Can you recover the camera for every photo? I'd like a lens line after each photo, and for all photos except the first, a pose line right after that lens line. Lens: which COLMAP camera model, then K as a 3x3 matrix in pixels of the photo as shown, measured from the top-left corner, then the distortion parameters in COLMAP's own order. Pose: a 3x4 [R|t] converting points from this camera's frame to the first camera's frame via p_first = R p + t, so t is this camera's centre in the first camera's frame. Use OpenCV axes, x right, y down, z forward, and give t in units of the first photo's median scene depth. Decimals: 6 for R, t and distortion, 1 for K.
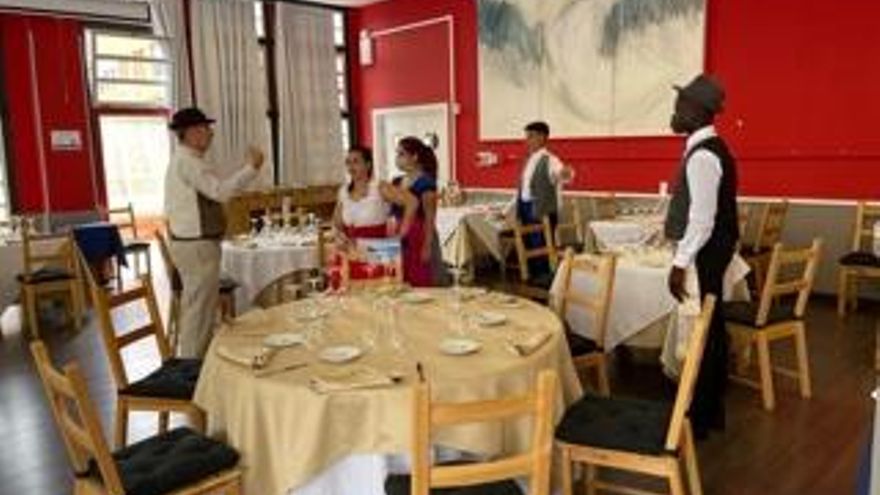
lens RADIAL K [[629.8, 0, 440.0], [0, 629.8, 247.5], [0, 0, 1]] dist [-0.000307, -0.001843]
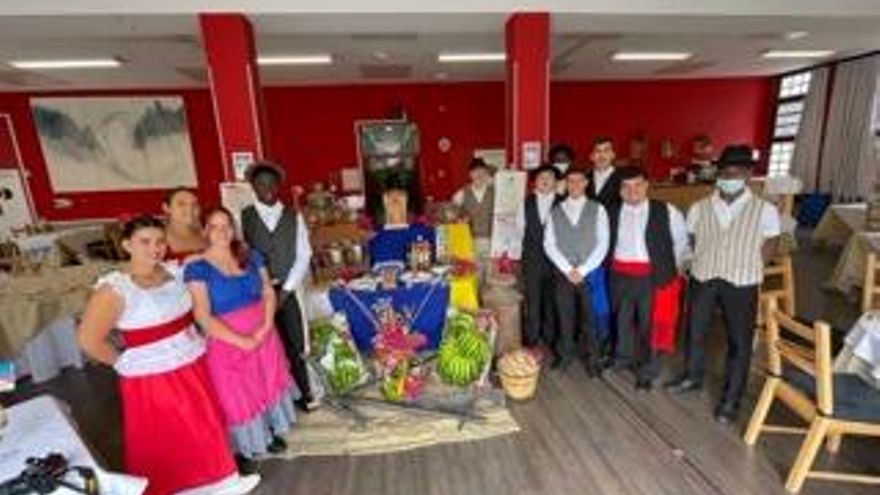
lens RADIAL K [[343.3, 0, 437.8], [0, 343.3, 242.0], [0, 0, 1]] dist [-0.000090, -0.000017]
pose [[0.598234, -0.164039, 0.784351, -0.066526], [0.138210, 0.985276, 0.100646, 0.008131], [-0.789312, 0.048195, 0.612098, -0.373484]]
